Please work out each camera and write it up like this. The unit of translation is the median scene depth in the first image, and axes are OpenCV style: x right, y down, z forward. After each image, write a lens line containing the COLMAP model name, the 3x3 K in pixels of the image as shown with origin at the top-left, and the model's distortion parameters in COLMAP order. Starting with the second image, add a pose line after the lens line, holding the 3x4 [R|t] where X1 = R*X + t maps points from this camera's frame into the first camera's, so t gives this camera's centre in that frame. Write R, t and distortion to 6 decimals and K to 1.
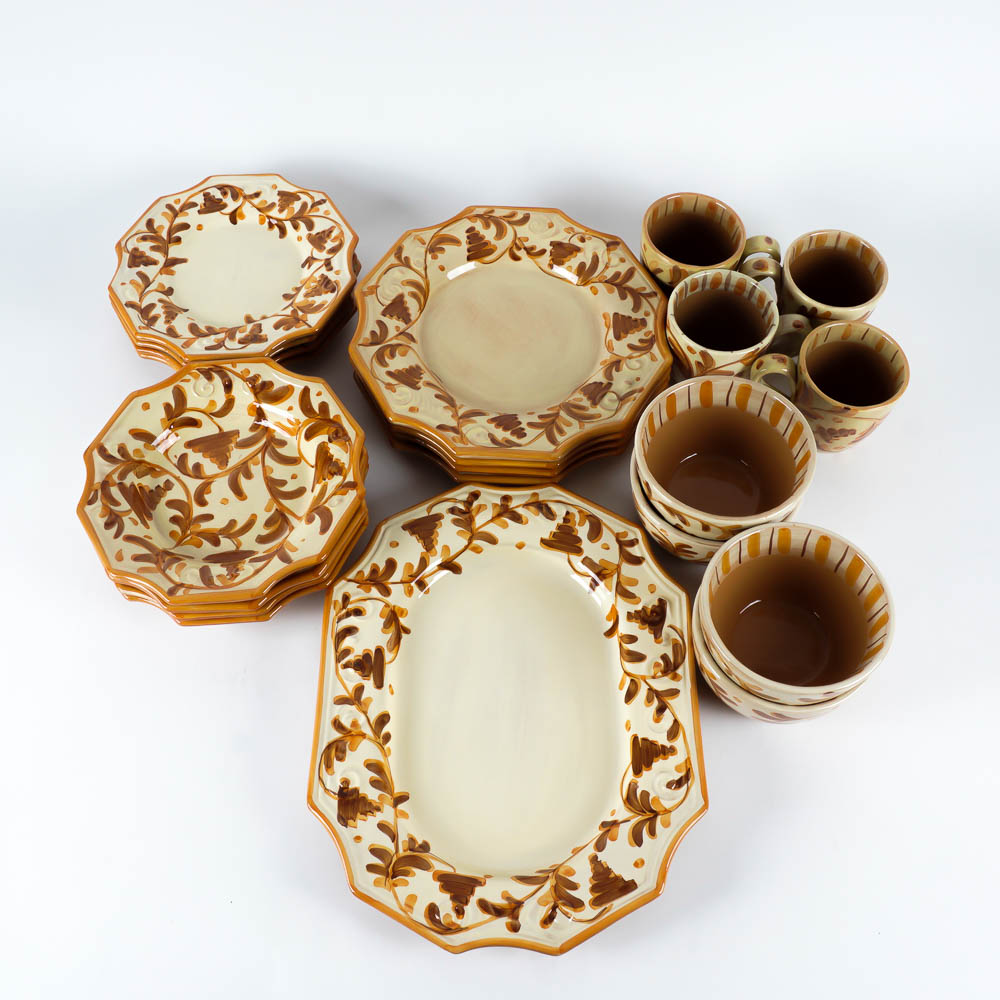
lens RADIAL K [[1234.3, 0, 500.0], [0, 1234.3, 500.0], [0, 0, 1]] dist [-0.005729, 0.001957]
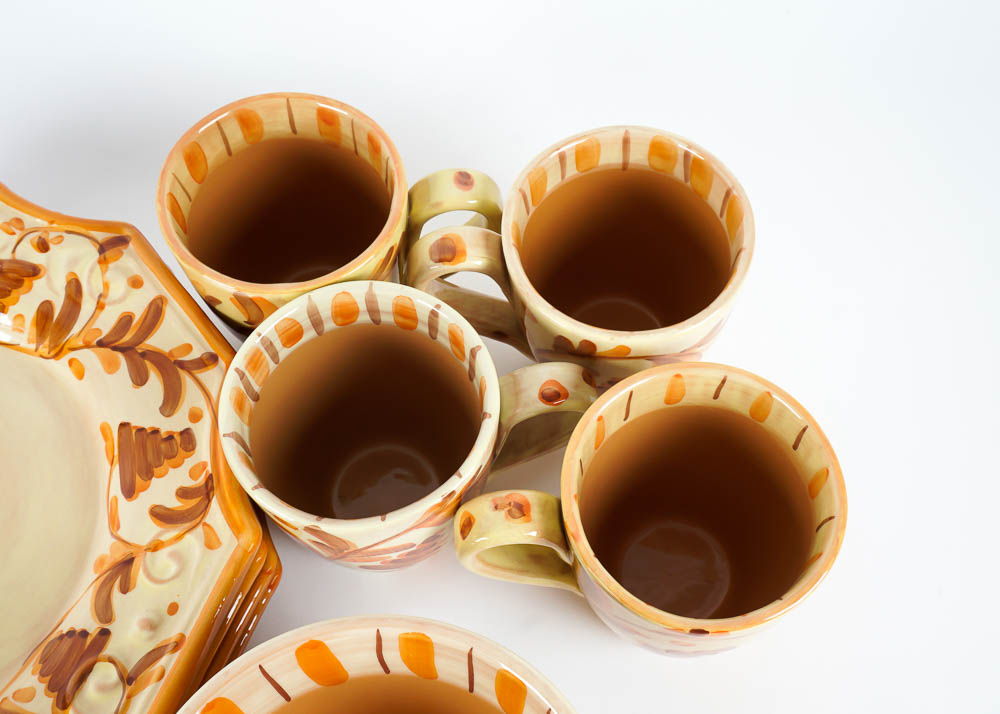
lens RADIAL K [[1175.5, 0, 500.0], [0, 1175.5, 357.0], [0, 0, 1]] dist [0.015808, 0.022107]
pose [[0.983769, -0.177044, 0.029238, 0.235359], [0.175186, 0.982877, 0.057129, -0.194837], [-0.038852, -0.051079, 0.997939, 0.675513]]
